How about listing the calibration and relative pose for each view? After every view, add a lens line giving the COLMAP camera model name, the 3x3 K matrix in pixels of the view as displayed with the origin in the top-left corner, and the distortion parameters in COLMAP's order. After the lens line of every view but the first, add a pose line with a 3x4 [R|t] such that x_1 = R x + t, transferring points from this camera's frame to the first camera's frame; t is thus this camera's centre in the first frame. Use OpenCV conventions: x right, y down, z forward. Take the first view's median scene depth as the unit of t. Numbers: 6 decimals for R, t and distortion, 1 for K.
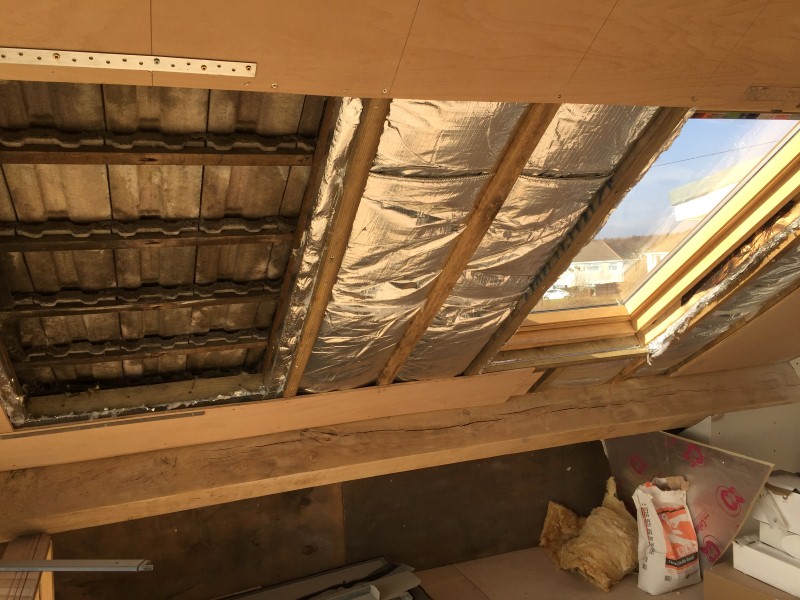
lens RADIAL K [[688.9, 0, 400.0], [0, 688.9, 300.0], [0, 0, 1]] dist [0.047697, -0.044248]
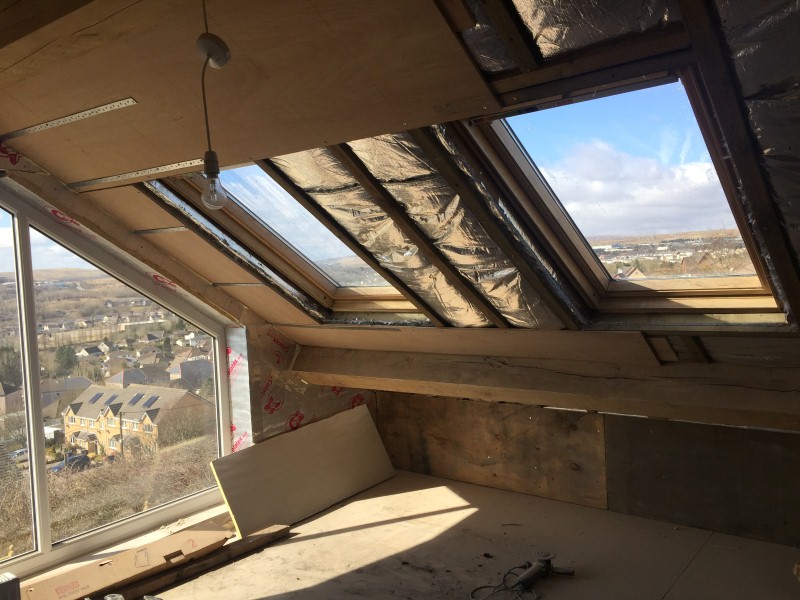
lens RADIAL K [[688.9, 0, 400.0], [0, 688.9, 300.0], [0, 0, 1]] dist [0.047697, -0.044248]
pose [[0.505374, 0.075177, -0.859620, 0.934541], [-0.014374, 0.996793, 0.078722, -0.028501], [0.862781, -0.027428, 0.504833, 0.164104]]
